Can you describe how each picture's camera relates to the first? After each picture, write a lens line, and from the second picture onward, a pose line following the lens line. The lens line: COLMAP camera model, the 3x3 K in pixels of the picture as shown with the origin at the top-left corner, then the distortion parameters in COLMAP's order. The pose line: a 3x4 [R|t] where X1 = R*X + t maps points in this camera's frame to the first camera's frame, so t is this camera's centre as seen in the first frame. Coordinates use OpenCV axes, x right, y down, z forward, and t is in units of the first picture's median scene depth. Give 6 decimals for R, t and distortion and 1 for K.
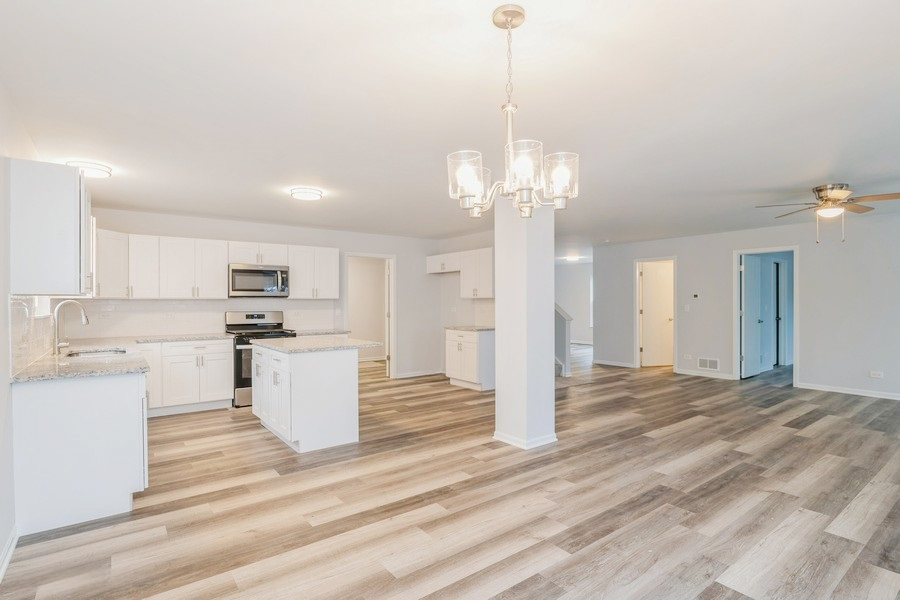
lens RADIAL K [[456.4, 0, 450.0], [0, 456.4, 300.0], [0, 0, 1]] dist [-0.006863, -0.000678]
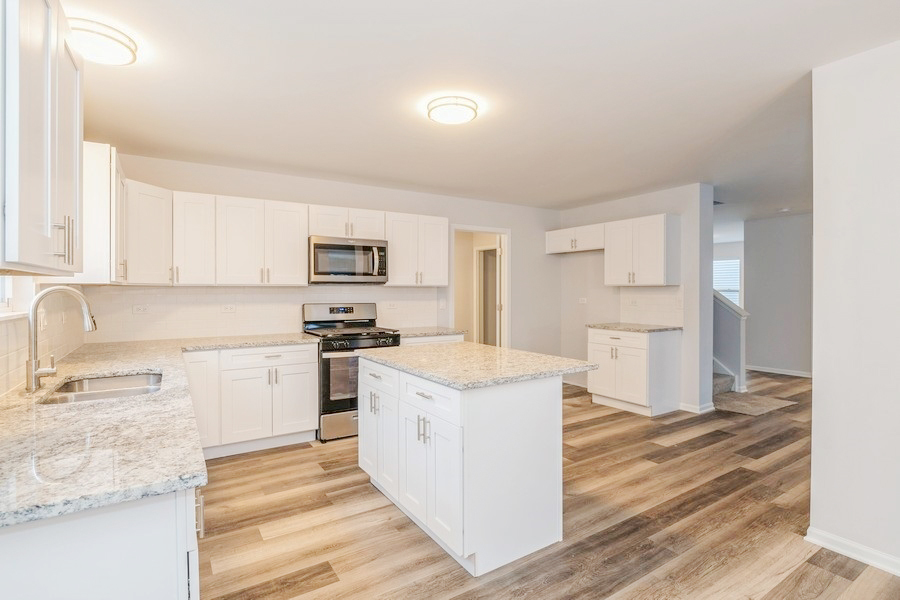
lens RADIAL K [[447.8, 0, 449.5], [0, 447.8, 292.0], [0, 0, 1]] dist [-0.005813, -0.000984]
pose [[0.997178, 0.002532, -0.075035, -0.223818], [-0.001982, 0.999971, 0.007399, 0.001746], [0.075051, -0.007230, 0.997153, 0.335496]]
